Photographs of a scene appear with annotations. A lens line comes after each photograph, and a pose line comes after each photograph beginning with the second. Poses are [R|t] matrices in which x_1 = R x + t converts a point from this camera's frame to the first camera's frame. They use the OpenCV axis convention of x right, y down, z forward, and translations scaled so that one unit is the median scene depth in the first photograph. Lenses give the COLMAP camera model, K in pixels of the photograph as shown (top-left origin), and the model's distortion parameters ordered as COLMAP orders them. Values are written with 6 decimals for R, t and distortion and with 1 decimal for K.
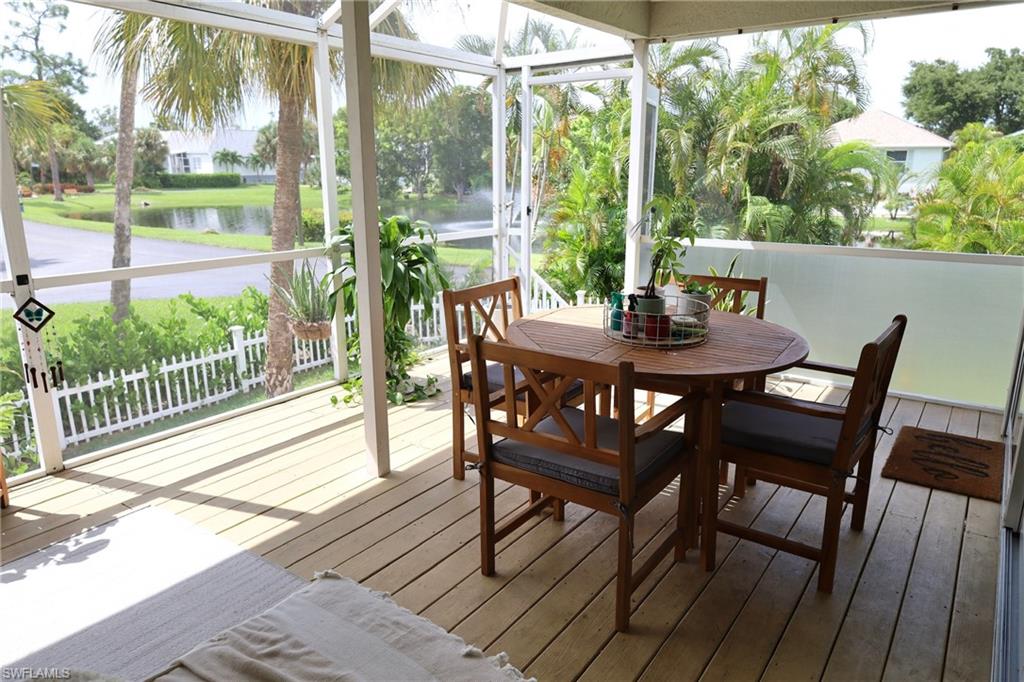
lens RADIAL K [[689.8, 0, 509.1], [0, 689.8, 345.0], [0, 0, 1]] dist [-0.017283, 0.004676]
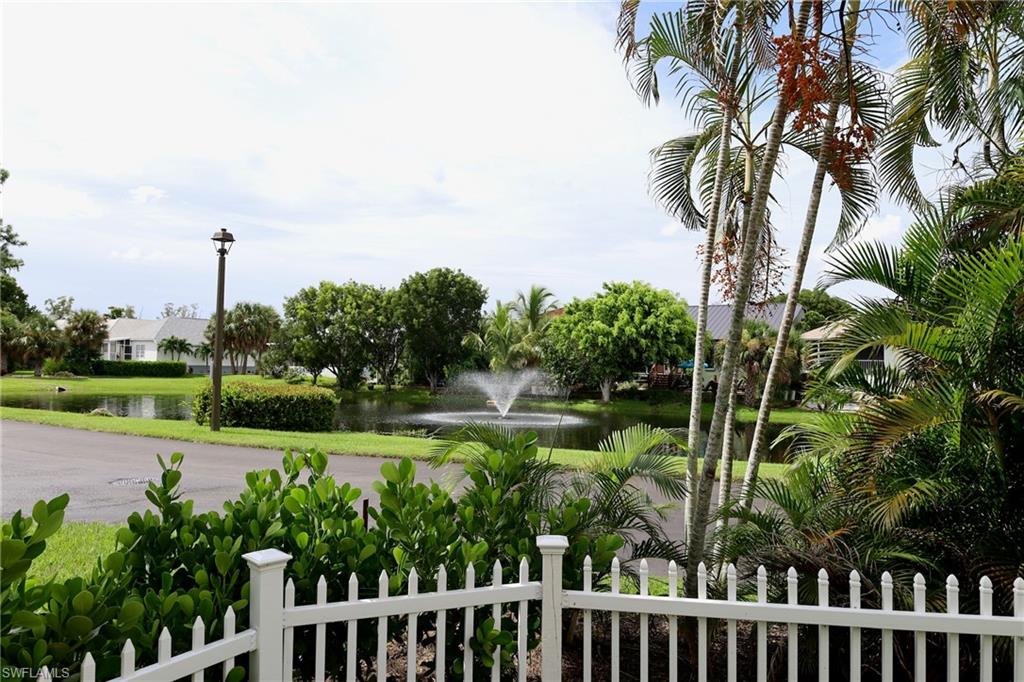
lens RADIAL K [[689.8, 0, 521.6], [0, 689.8, 344.9], [0, 0, 1]] dist [-0.017283, 0.004676]
pose [[0.996956, 0.025213, 0.073782, -0.022687], [-0.002719, 0.956943, -0.290264, -0.012191], [-0.077924, 0.289180, 0.954098, 0.125131]]
